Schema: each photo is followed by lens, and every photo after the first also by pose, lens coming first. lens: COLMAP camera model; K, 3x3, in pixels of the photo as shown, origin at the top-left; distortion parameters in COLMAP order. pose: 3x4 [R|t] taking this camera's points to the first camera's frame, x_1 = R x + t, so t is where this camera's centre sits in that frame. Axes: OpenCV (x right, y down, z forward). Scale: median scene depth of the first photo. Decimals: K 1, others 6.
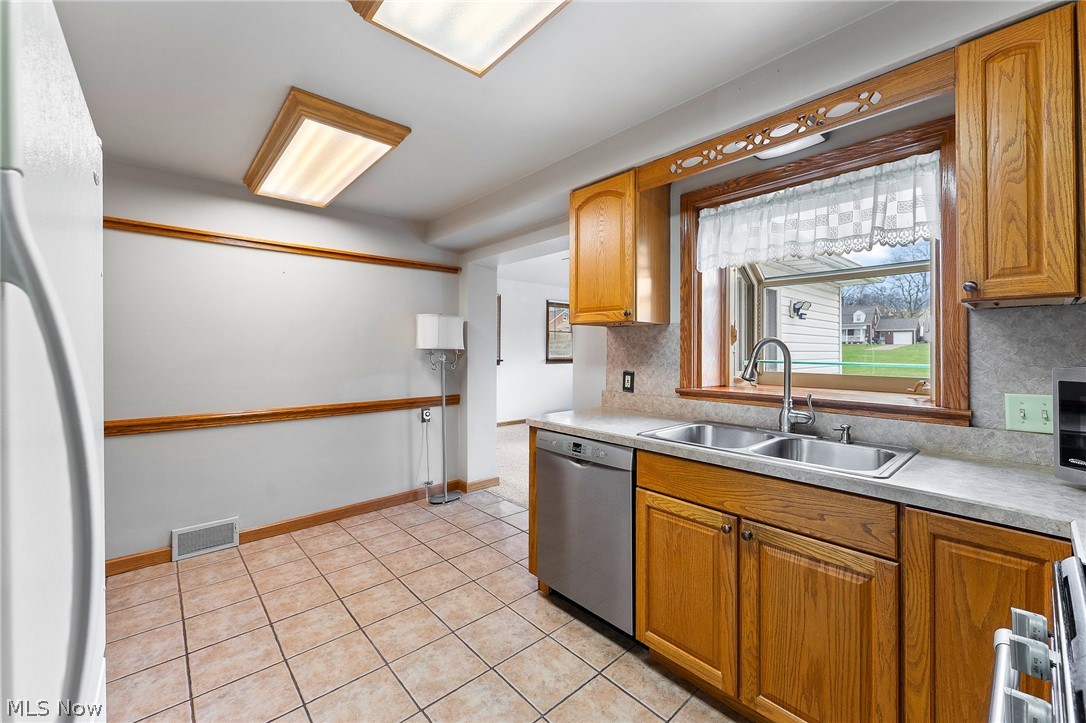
lens RADIAL K [[440.9, 0, 550.0], [0, 440.9, 346.8], [0, 0, 1]] dist [-0.008964, 0.000752]
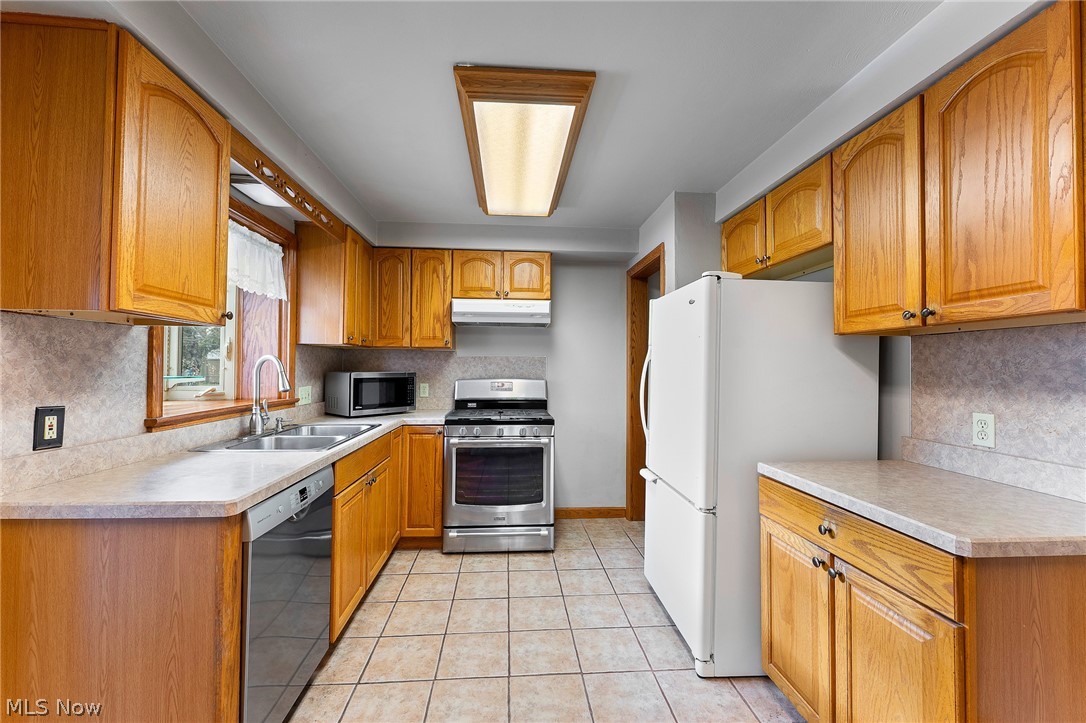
lens RADIAL K [[440.9, 0, 539.3], [0, 440.9, 359.4], [0, 0, 1]] dist [-0.008964, 0.000752]
pose [[-0.799046, 0.001814, 0.601267, -0.722678], [-0.013733, 0.999680, -0.021267, 0.005211], [-0.601113, -0.025250, -0.798765, 1.356154]]
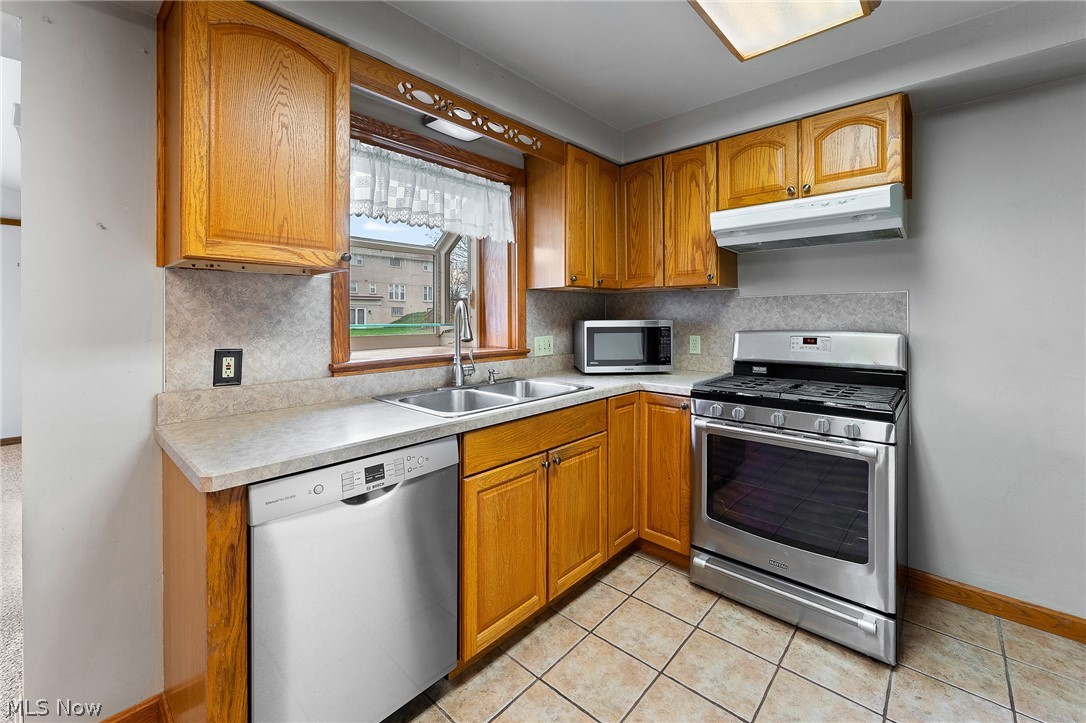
lens RADIAL K [[440.9, 0, 547.6], [0, 440.9, 316.7], [0, 0, 1]] dist [-0.008964, 0.000752]
pose [[-0.102506, -0.005252, 0.994719, -0.559009], [-0.004510, 0.999978, 0.004814, 0.009698], [-0.994722, -0.003993, -0.102527, 0.818417]]
